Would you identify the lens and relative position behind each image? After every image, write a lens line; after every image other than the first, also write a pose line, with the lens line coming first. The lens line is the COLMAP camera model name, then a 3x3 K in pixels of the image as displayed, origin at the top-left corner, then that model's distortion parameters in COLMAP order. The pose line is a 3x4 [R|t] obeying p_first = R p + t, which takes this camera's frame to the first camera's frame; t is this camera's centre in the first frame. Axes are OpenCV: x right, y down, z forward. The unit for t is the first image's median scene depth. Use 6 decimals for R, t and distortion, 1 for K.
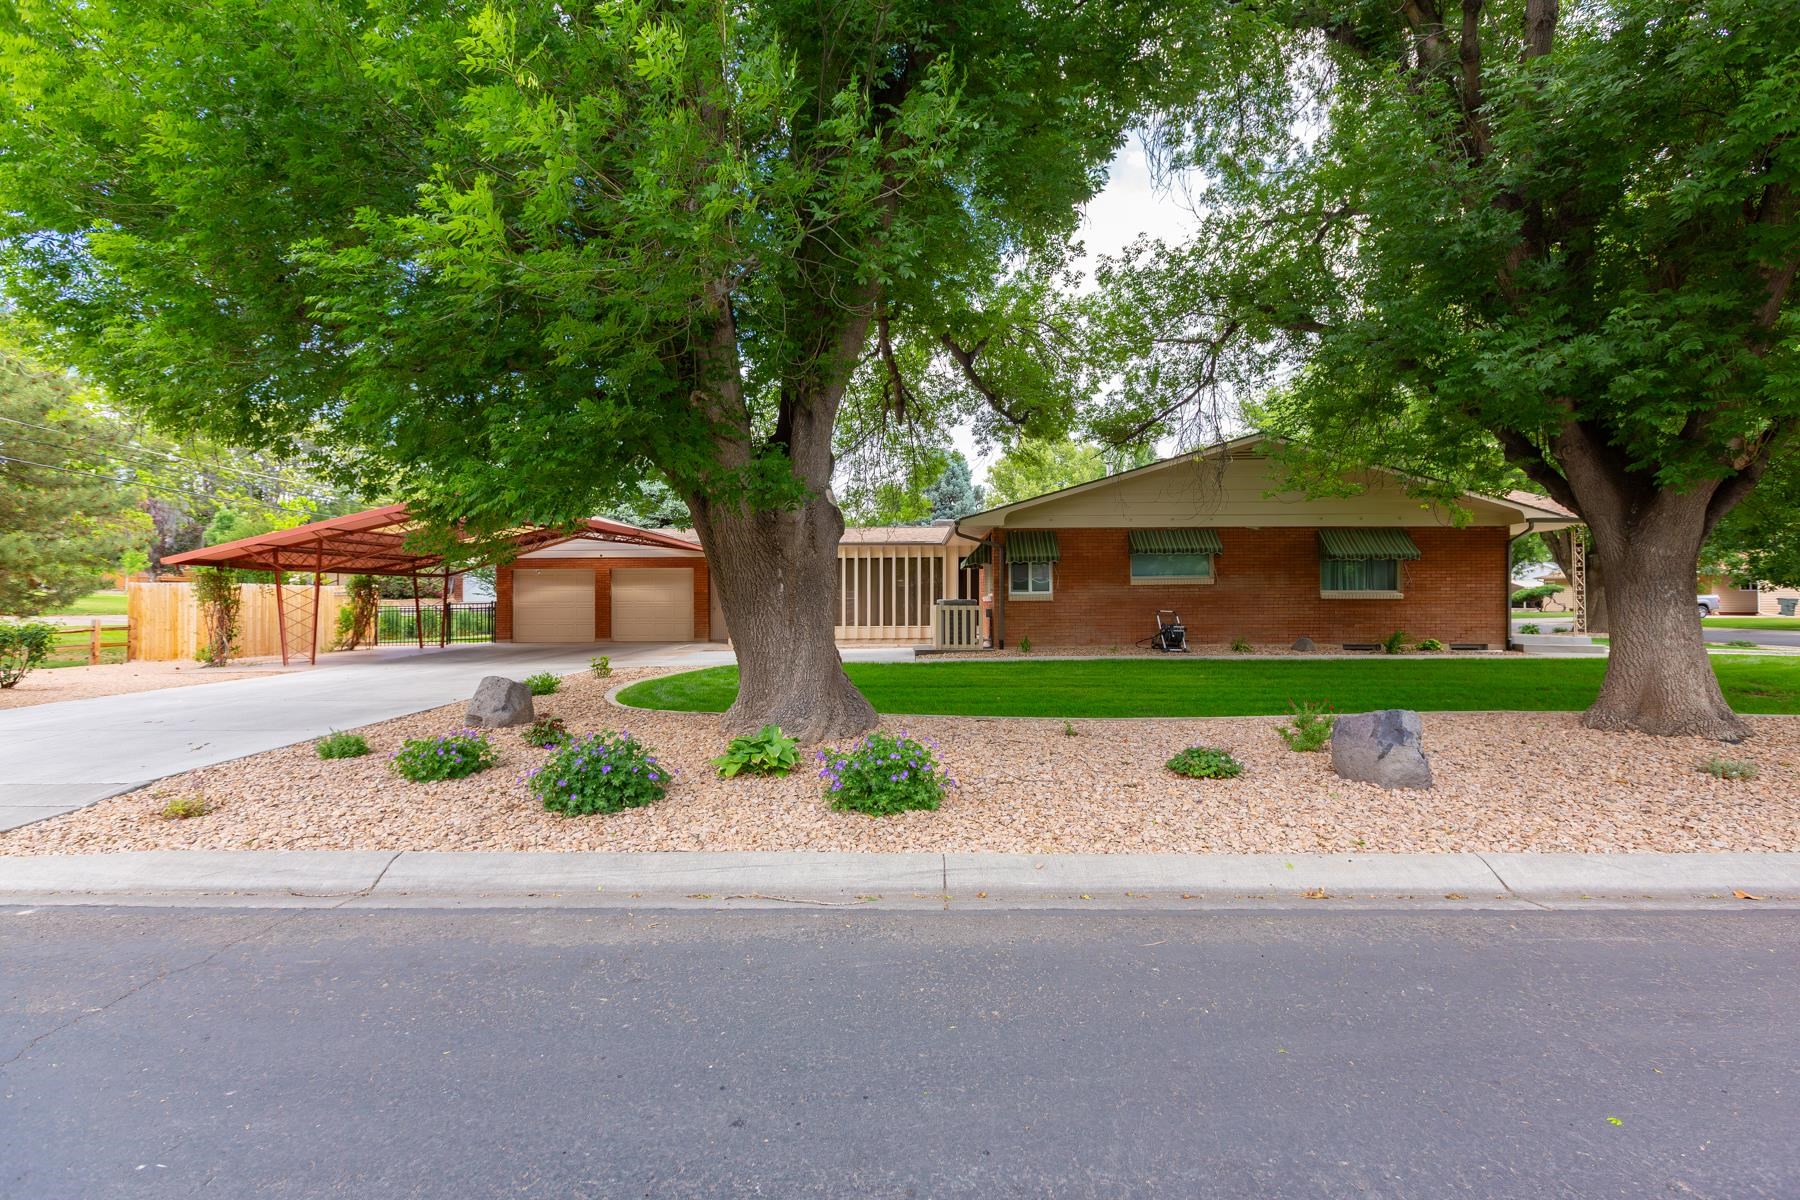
lens RADIAL K [[845.0, 0, 894.9], [0, 845.0, 602.7], [0, 0, 1]] dist [0.003506, 0.000274]
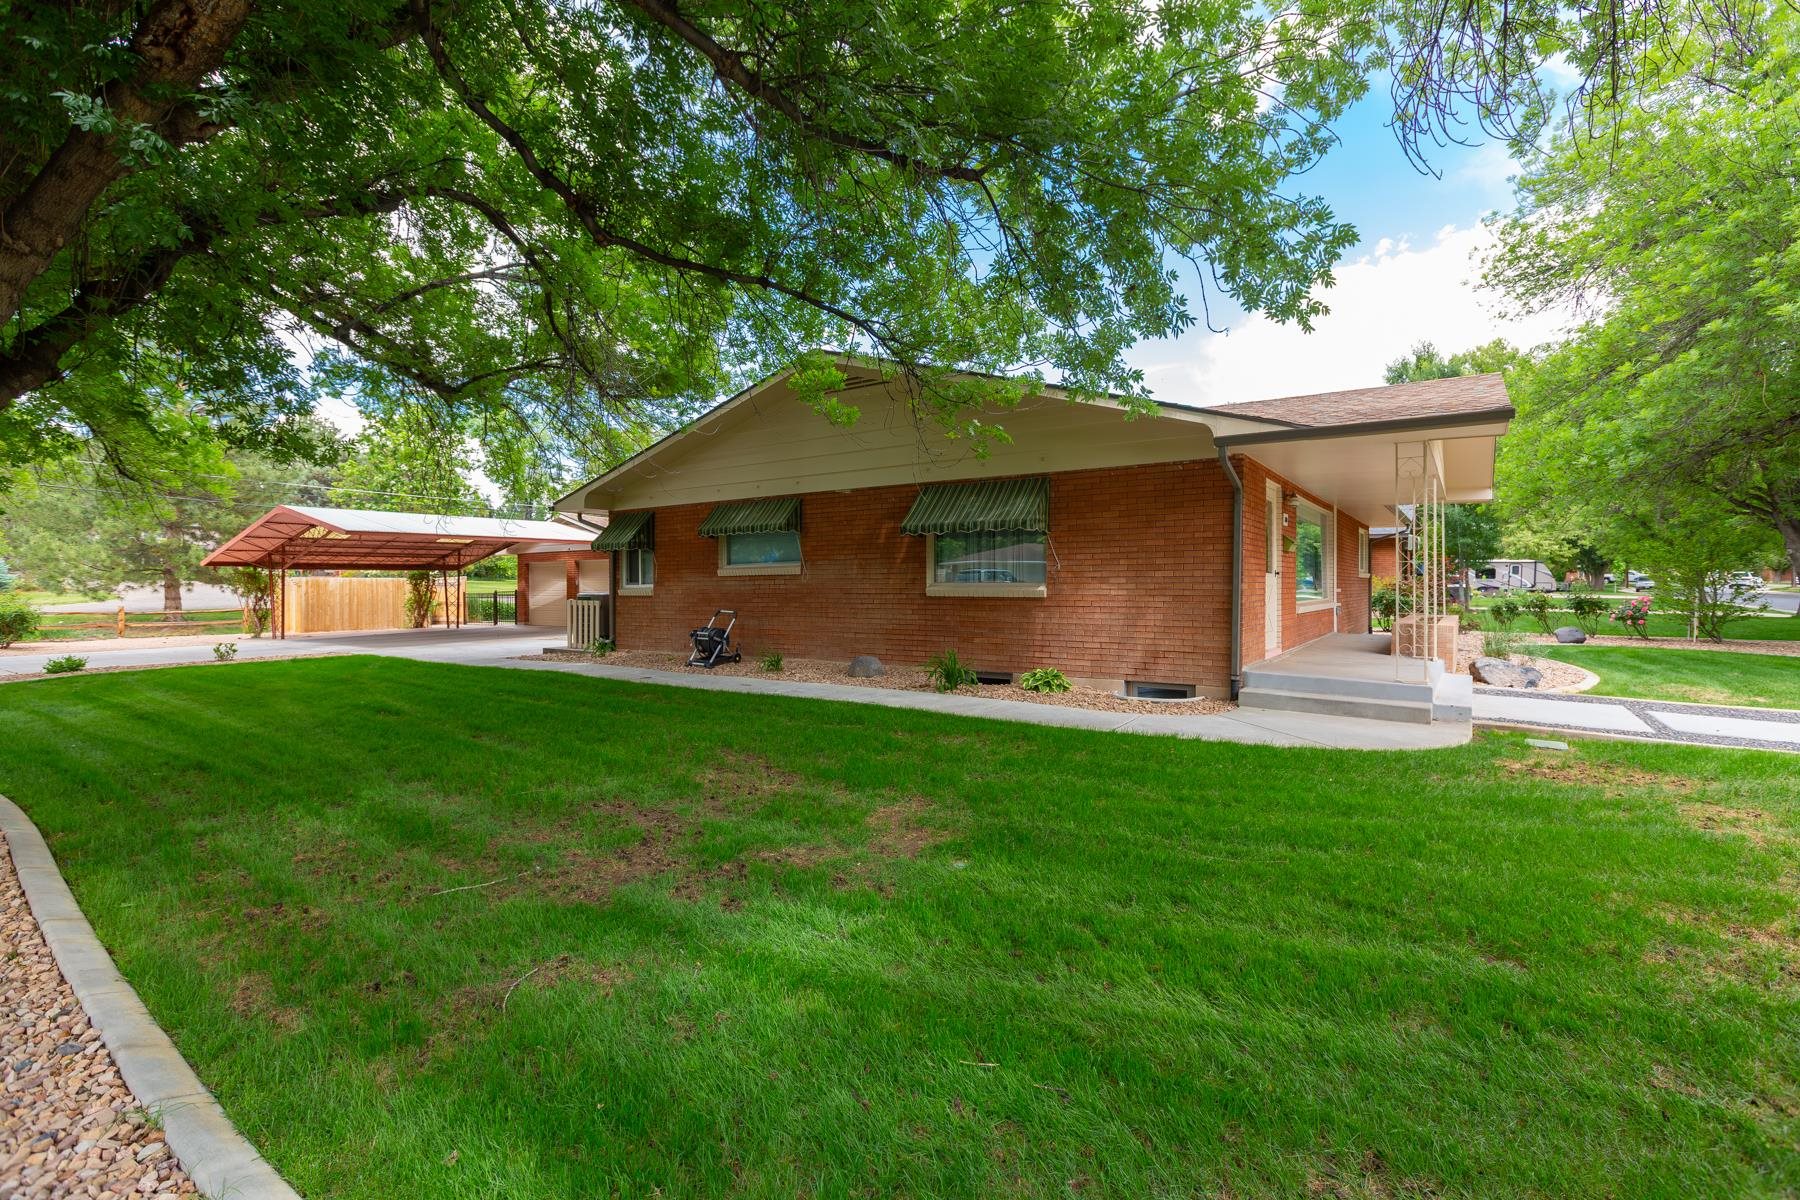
lens RADIAL K [[845.0, 0, 894.2], [0, 845.0, 592.0], [0, 0, 1]] dist [0.003506, 0.000274]
pose [[0.807954, 0.004244, -0.589230, 0.862047], [0.005134, 0.999885, 0.014242, -0.016595], [0.589223, -0.014532, 0.807840, 0.467798]]
